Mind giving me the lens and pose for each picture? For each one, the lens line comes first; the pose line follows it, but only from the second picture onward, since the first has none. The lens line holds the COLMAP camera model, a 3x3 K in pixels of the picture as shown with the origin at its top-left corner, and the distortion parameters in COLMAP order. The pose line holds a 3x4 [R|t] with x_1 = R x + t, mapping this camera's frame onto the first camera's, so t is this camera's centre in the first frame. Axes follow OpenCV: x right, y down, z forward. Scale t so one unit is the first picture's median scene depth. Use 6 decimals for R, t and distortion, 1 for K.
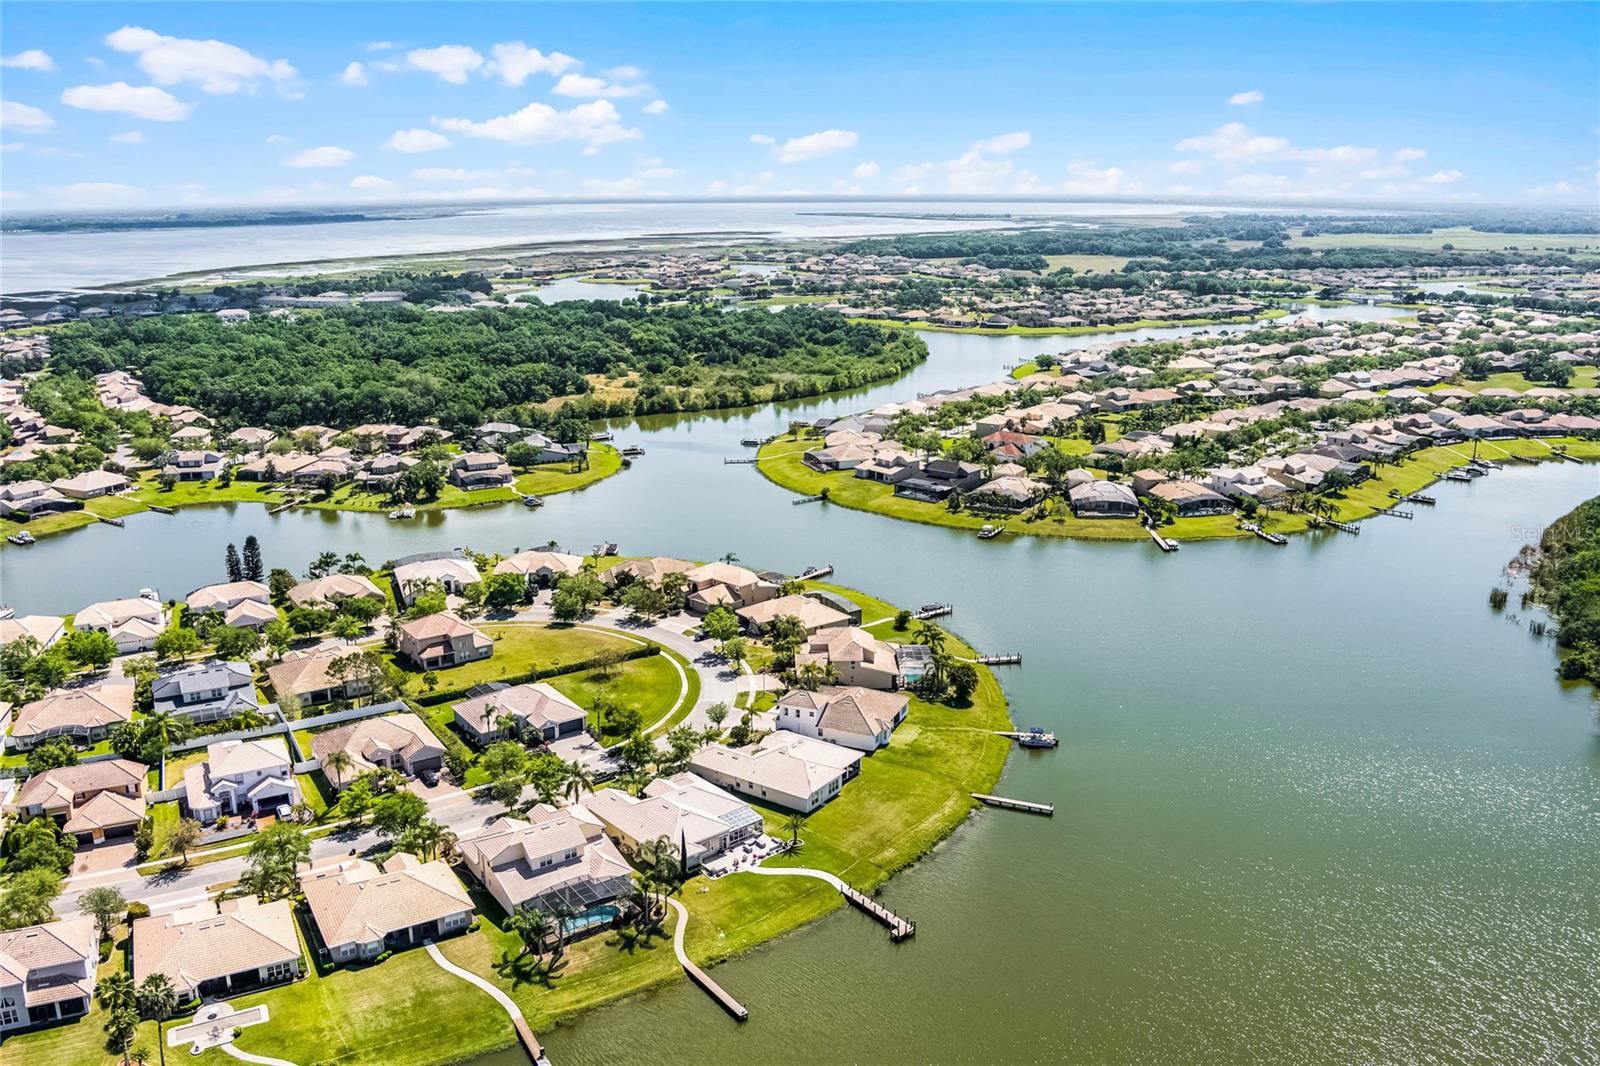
lens RADIAL K [[1296.8, 0, 800.0], [0, 1296.8, 533.0], [0, 0, 1]] dist [-0.072417, 0.018416]
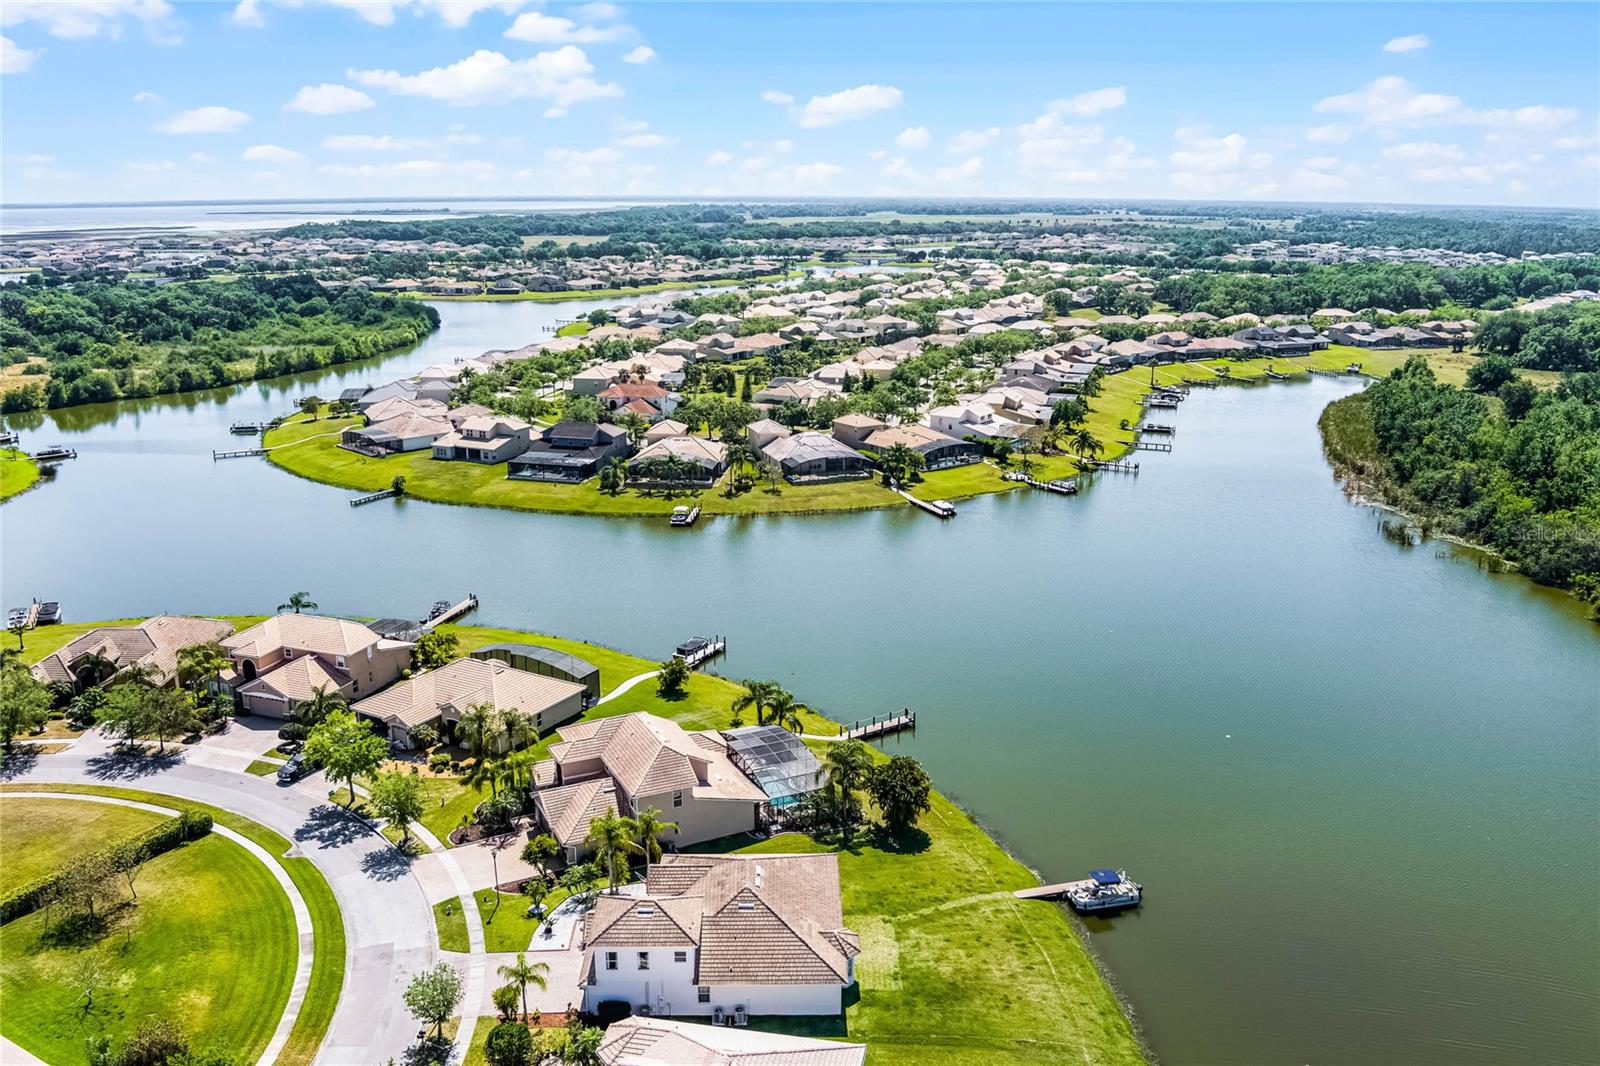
lens RADIAL K [[1296.8, 0, 800.0], [0, 1296.8, 533.0], [0, 0, 1]] dist [-0.072417, 0.018416]
pose [[0.910512, -0.099913, 0.401229, -0.055731], [0.100929, 0.994719, 0.018663, 0.001139], [-0.400975, 0.023503, 0.915788, 0.317011]]
